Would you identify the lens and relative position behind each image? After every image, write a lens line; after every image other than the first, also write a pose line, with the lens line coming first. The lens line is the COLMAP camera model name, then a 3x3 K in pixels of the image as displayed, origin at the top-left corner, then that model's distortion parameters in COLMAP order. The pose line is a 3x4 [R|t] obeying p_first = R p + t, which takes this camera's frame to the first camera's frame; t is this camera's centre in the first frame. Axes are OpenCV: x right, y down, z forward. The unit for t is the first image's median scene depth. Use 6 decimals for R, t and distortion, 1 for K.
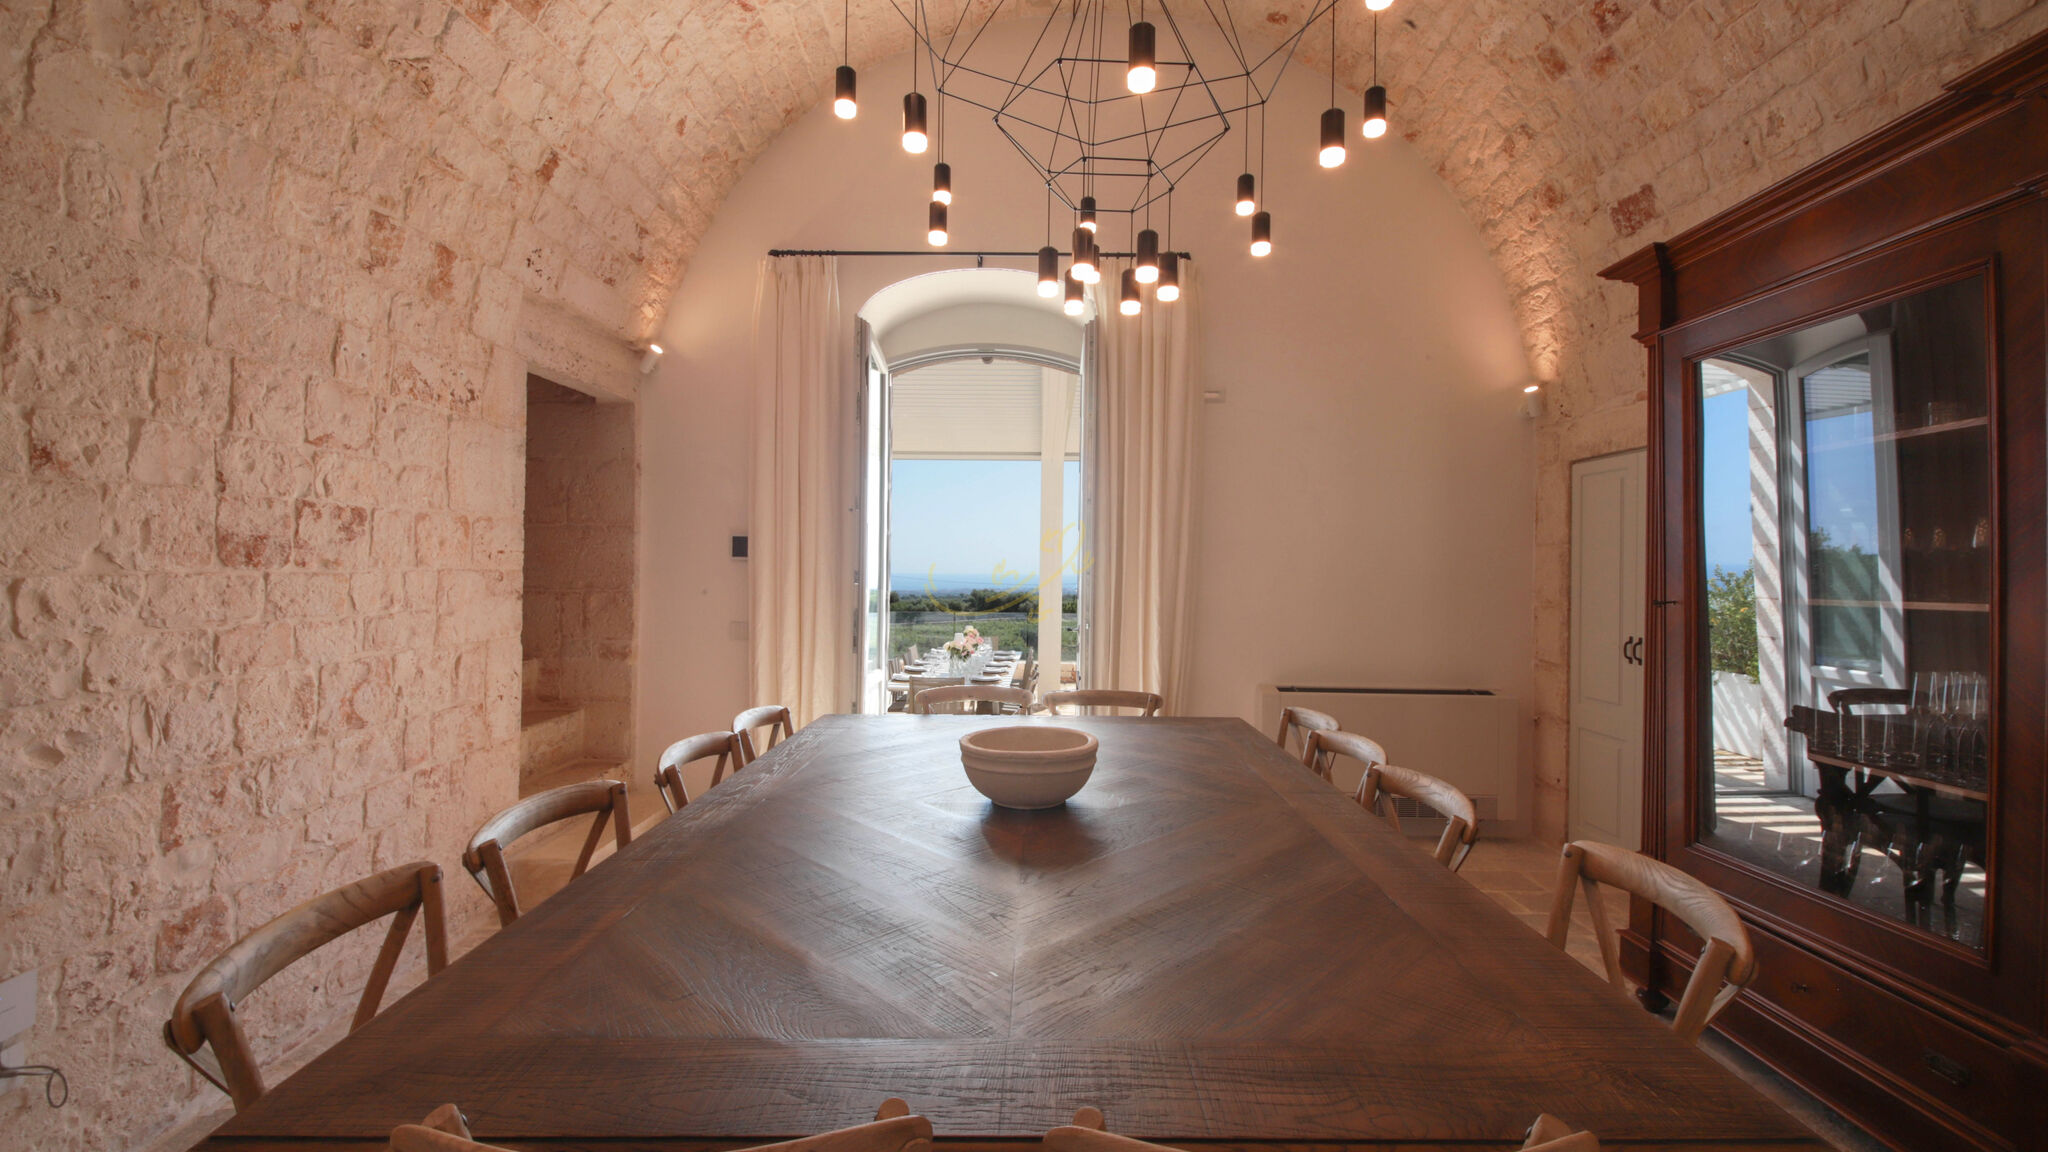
lens RADIAL K [[862.9, 0, 1026.4], [0, 862.9, 573.4], [0, 0, 1]] dist [0.000323, 0.000019]
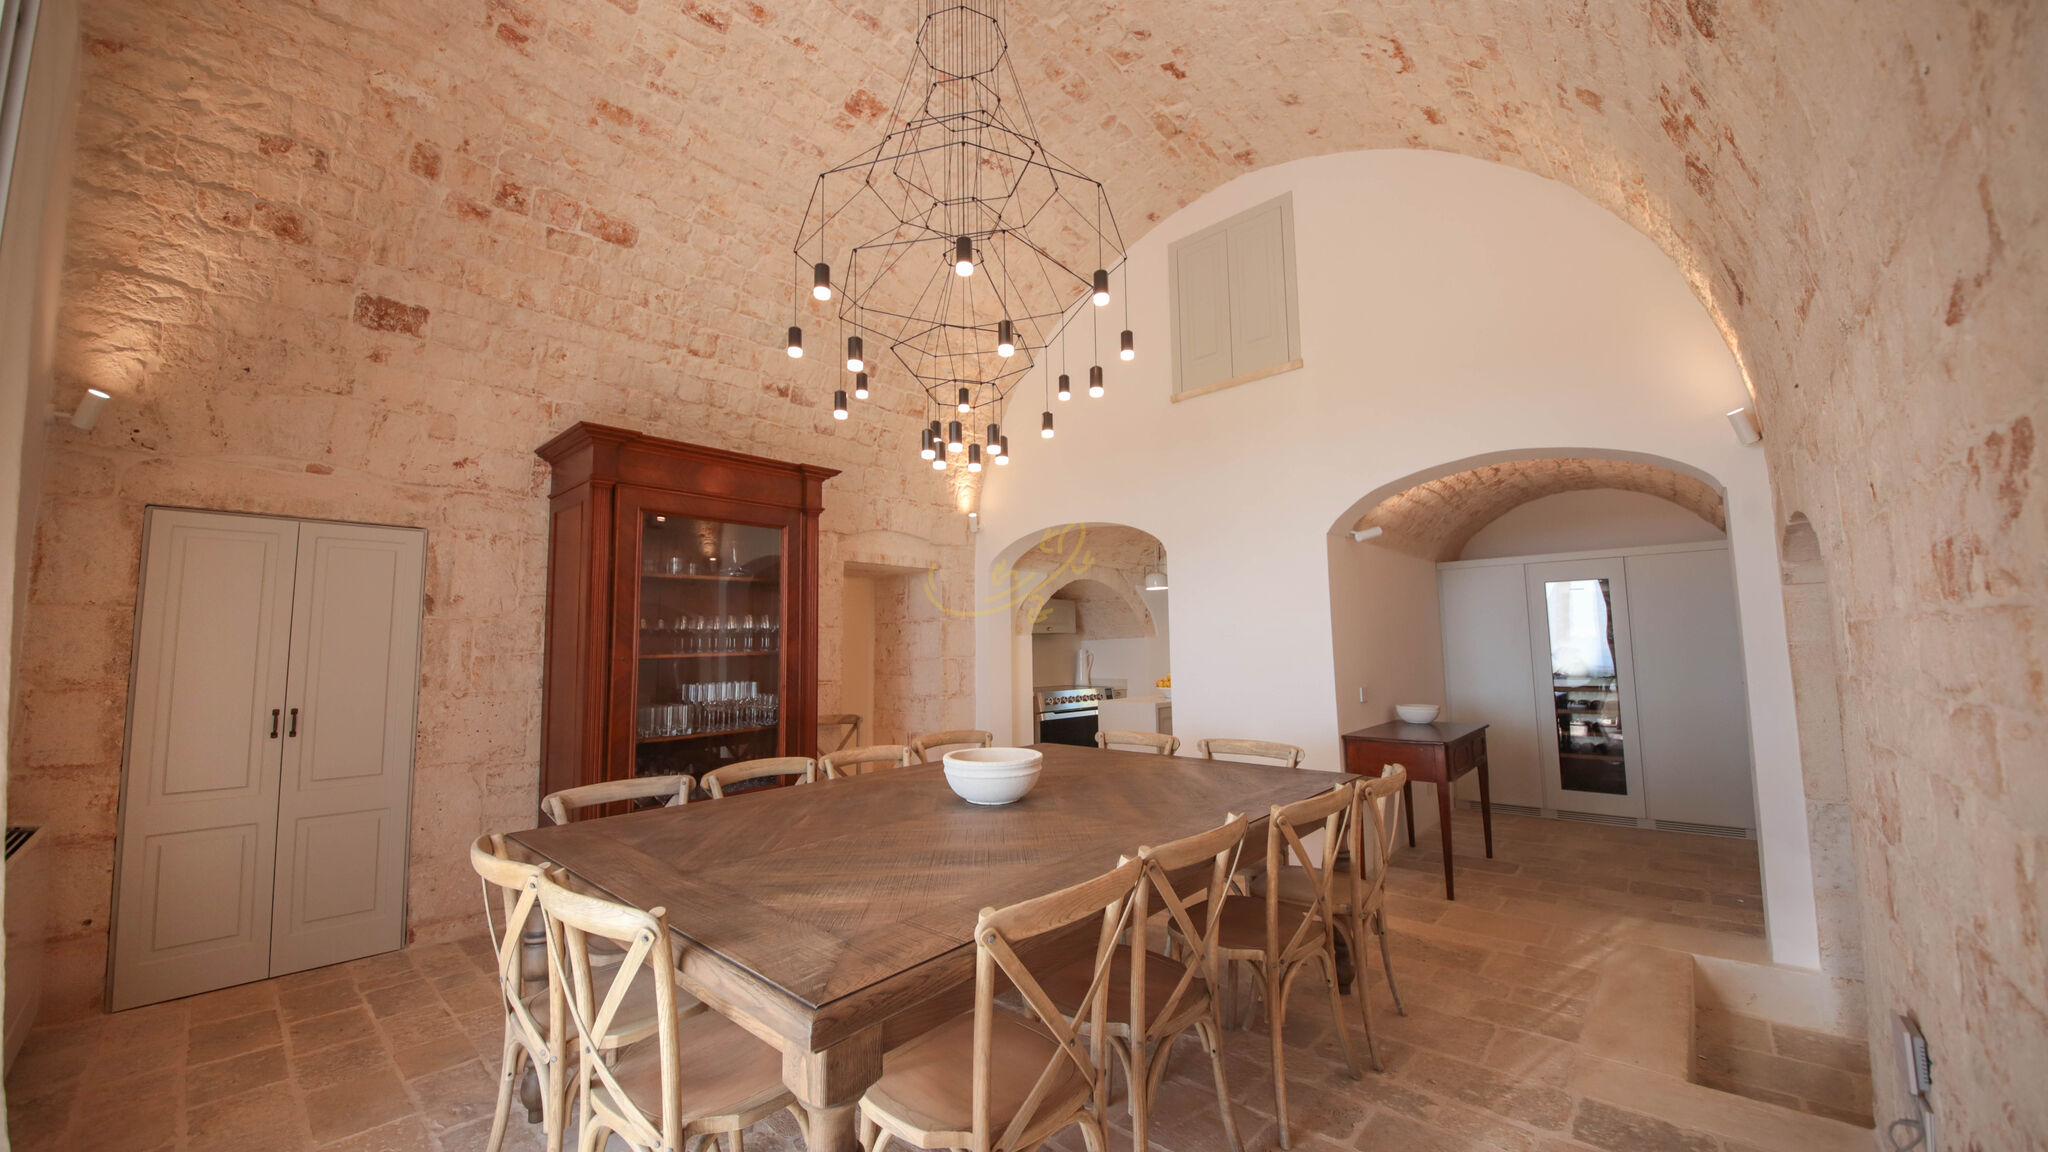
lens RADIAL K [[774.9, 0, 1024.5], [0, 774.9, 576.8], [0, 0, 1]] dist [0.000005, -0.000002]
pose [[-0.741612, 0.066658, 0.667509, -0.537398], [0.007693, 0.995830, -0.090898, 0.011850], [-0.670785, -0.062276, -0.739033, 1.162782]]
